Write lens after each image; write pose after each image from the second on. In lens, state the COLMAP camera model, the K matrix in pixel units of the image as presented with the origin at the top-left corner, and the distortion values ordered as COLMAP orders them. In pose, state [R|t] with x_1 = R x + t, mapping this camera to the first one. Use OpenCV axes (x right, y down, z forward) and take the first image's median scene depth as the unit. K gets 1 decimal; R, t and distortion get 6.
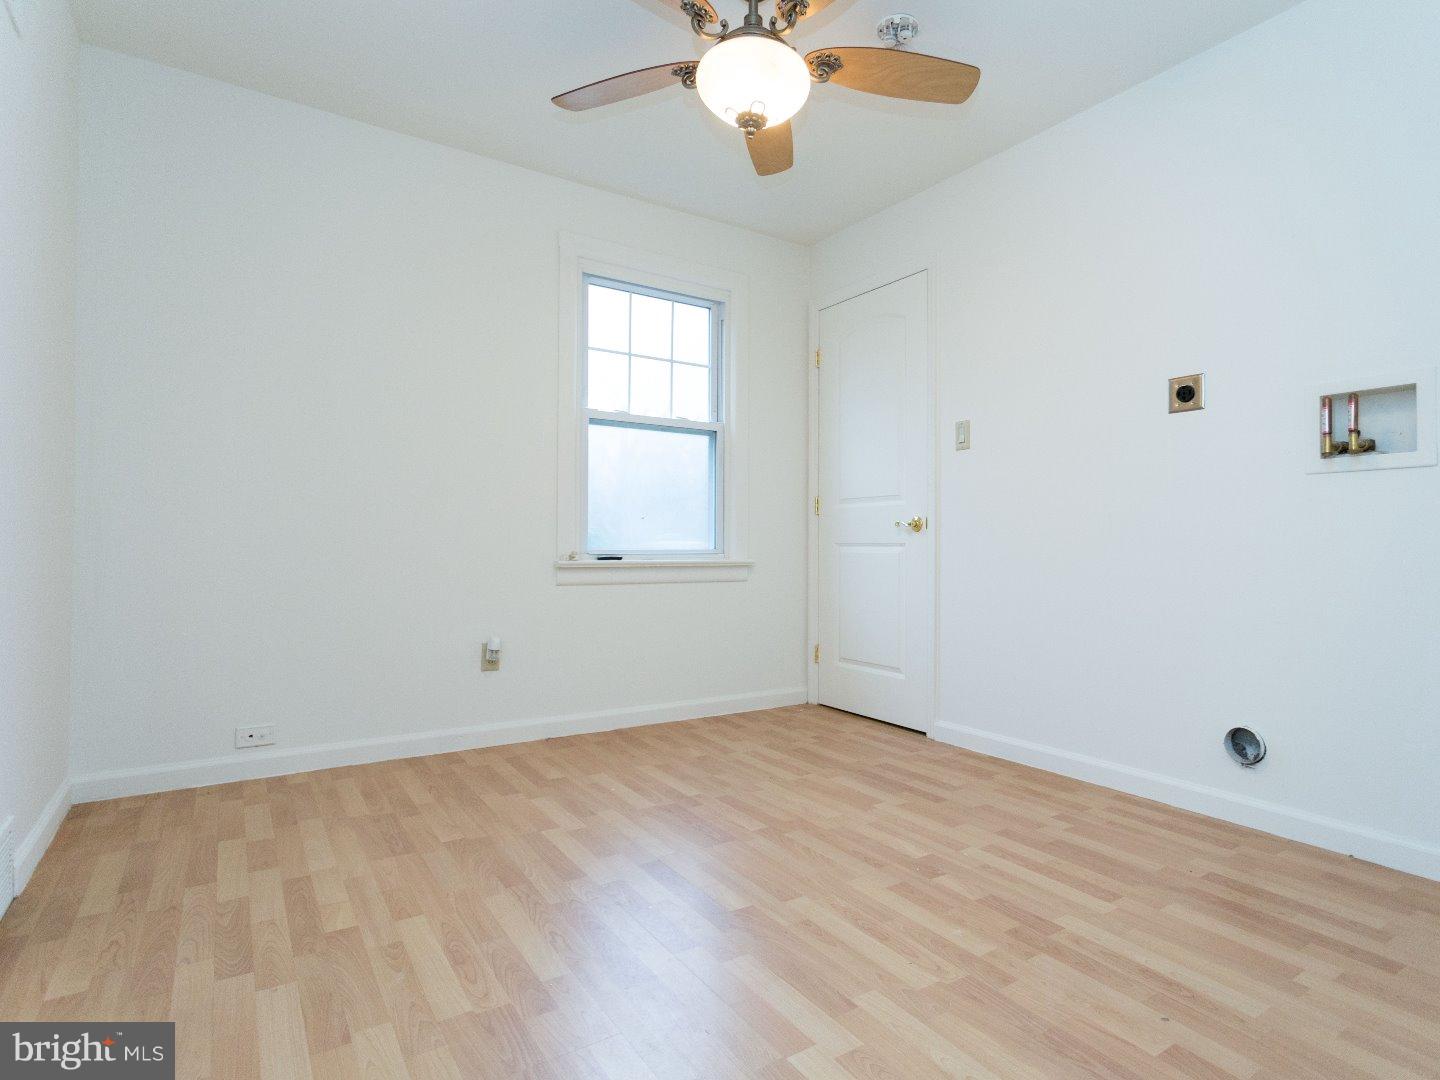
lens RADIAL K [[786.1, 0, 718.9], [0, 786.1, 531.1], [0, 0, 1]] dist [-0.008803, 0.001652]
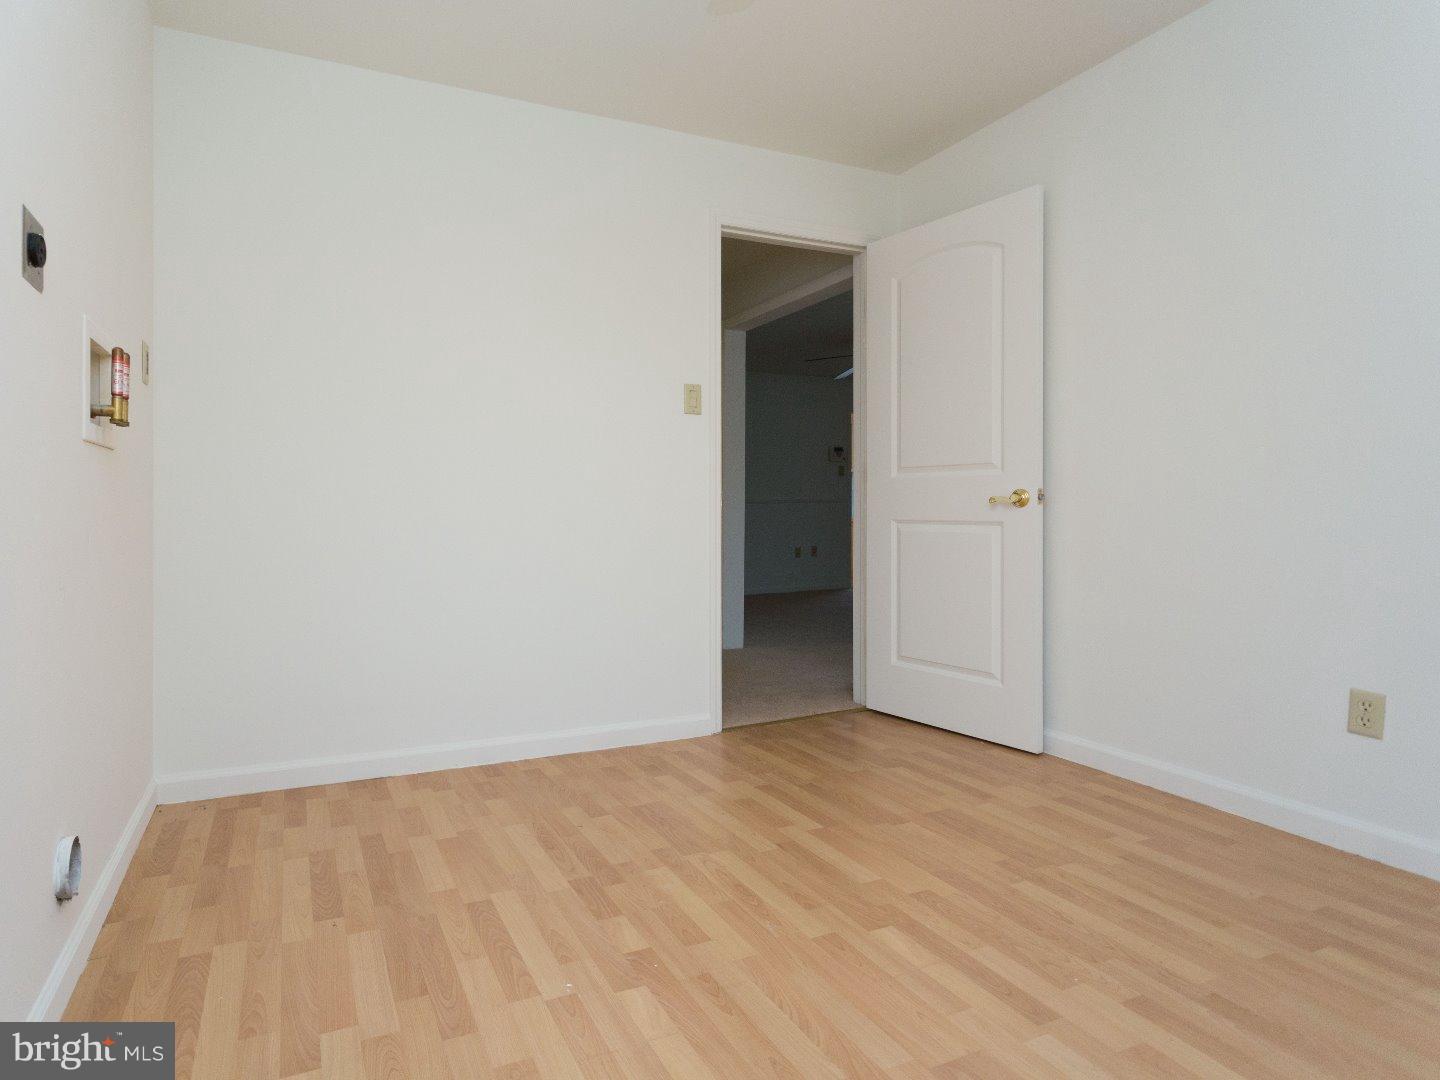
lens RADIAL K [[786.1, 0, 718.9], [0, 786.1, 531.1], [0, 0, 1]] dist [-0.008803, 0.001652]
pose [[-0.999799, -0.003190, 0.019816, 0.207702], [-0.002951, 0.999922, 0.012106, 0.014848], [-0.019853, 0.012045, -0.999730, 1.987221]]
